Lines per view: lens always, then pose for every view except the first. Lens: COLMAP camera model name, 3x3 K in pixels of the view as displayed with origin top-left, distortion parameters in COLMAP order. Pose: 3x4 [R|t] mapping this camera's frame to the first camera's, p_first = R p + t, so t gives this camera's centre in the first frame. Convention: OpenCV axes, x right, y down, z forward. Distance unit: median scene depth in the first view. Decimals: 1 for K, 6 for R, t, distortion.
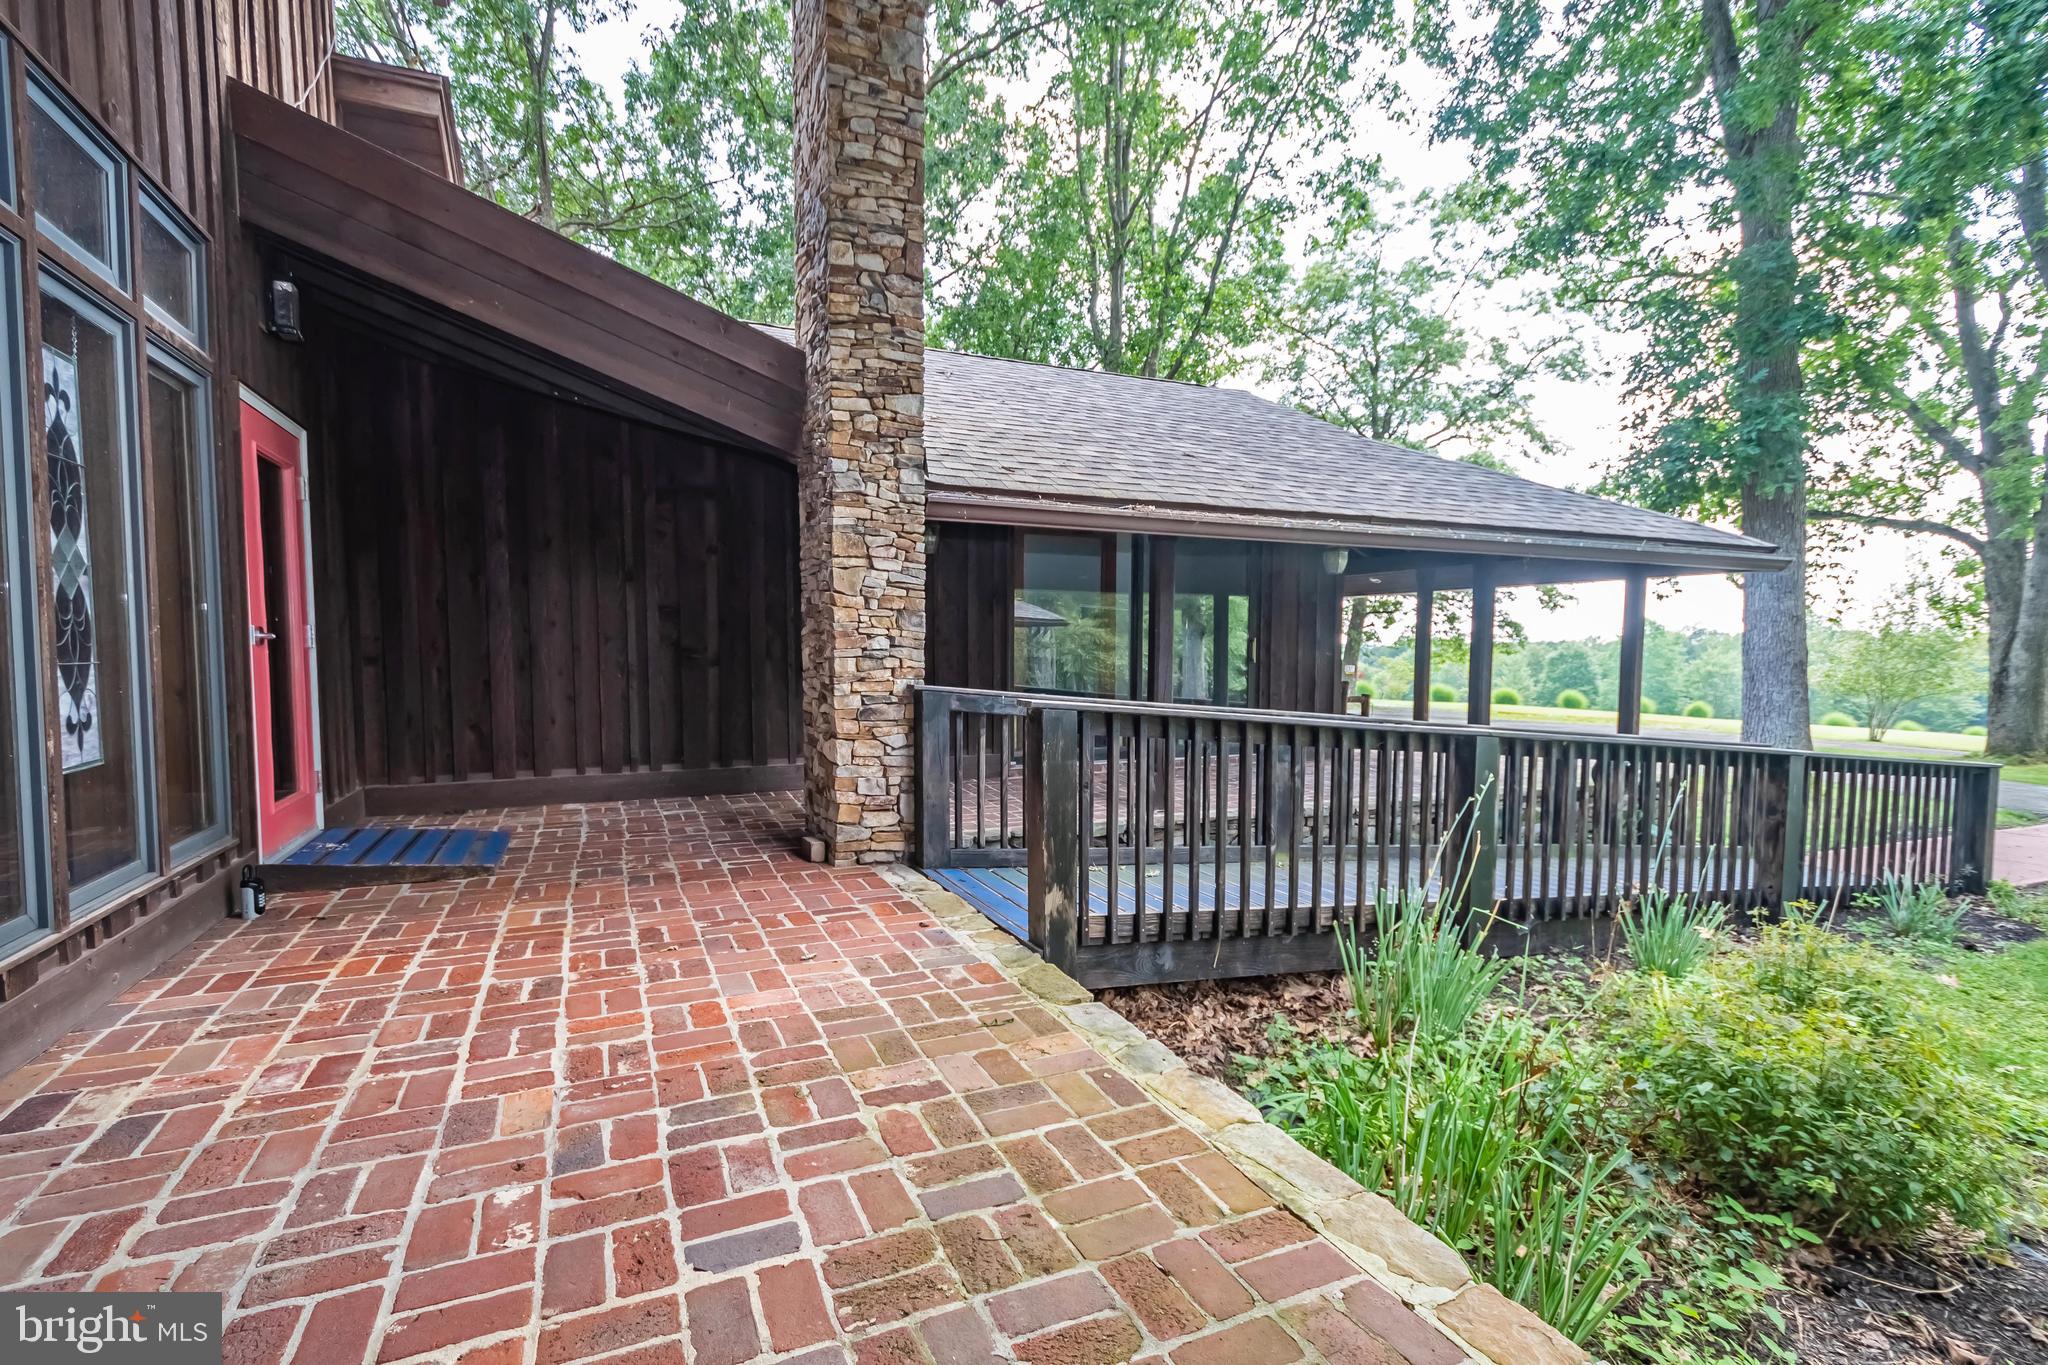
lens RADIAL K [[927.2, 0, 1031.9], [0, 927.2, 712.6], [0, 0, 1]] dist [0.002763, 0.000183]
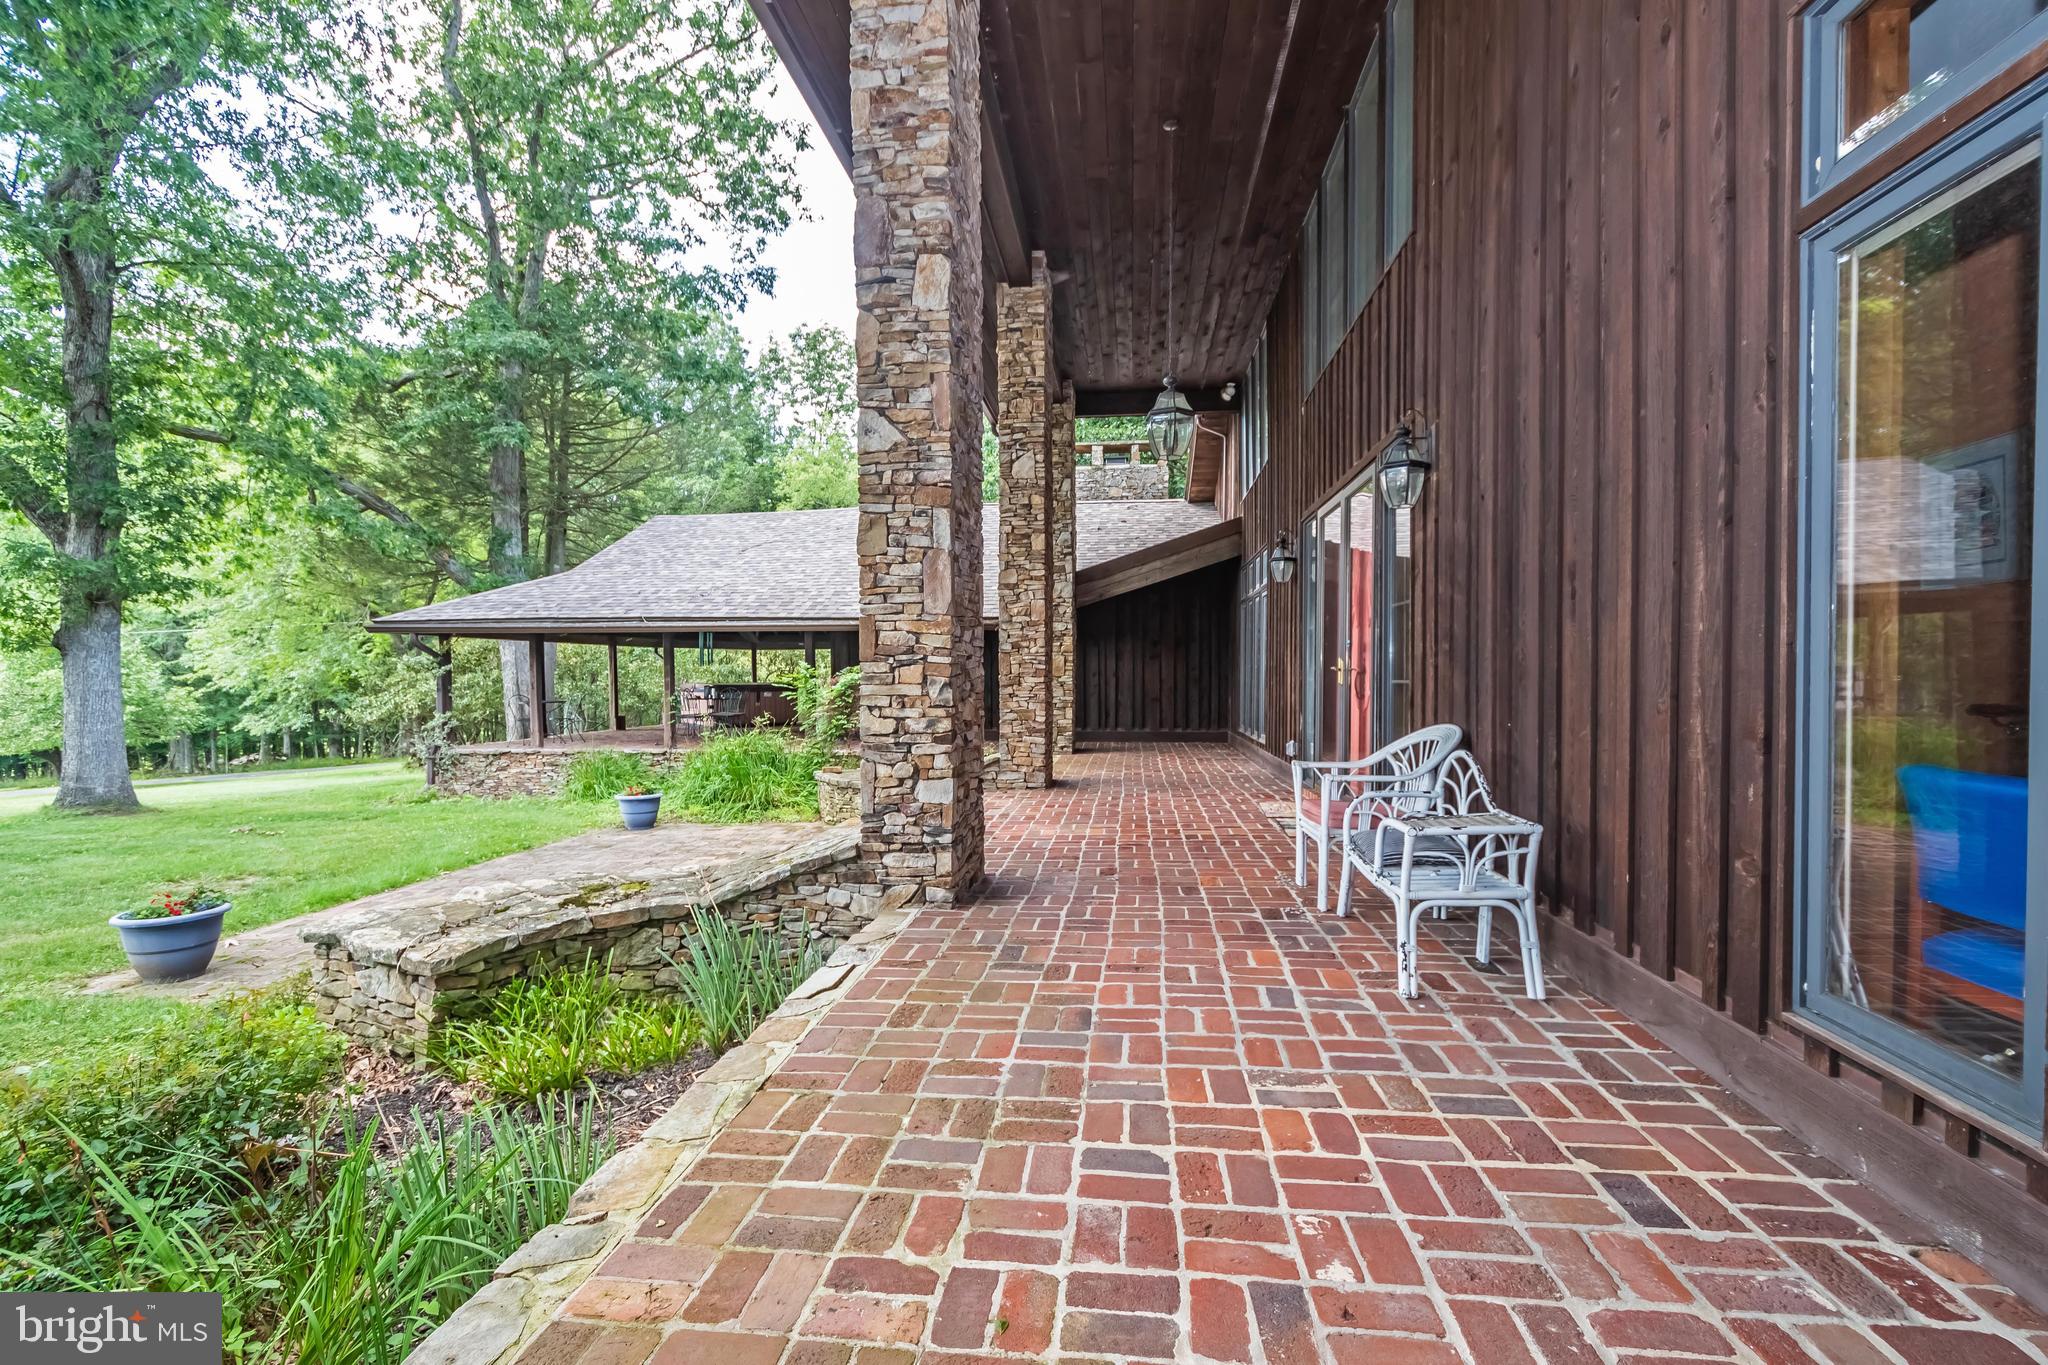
lens RADIAL K [[915.0, 0, 1030.8], [0, 915.0, 712.0], [0, 0, 1]] dist [0.020444, -0.011893]
pose [[-0.852970, -0.020767, 0.521546, -0.774824], [0.040084, 0.993651, 0.105122, -0.152983], [-0.520418, 0.110572, -0.846723, 1.896402]]
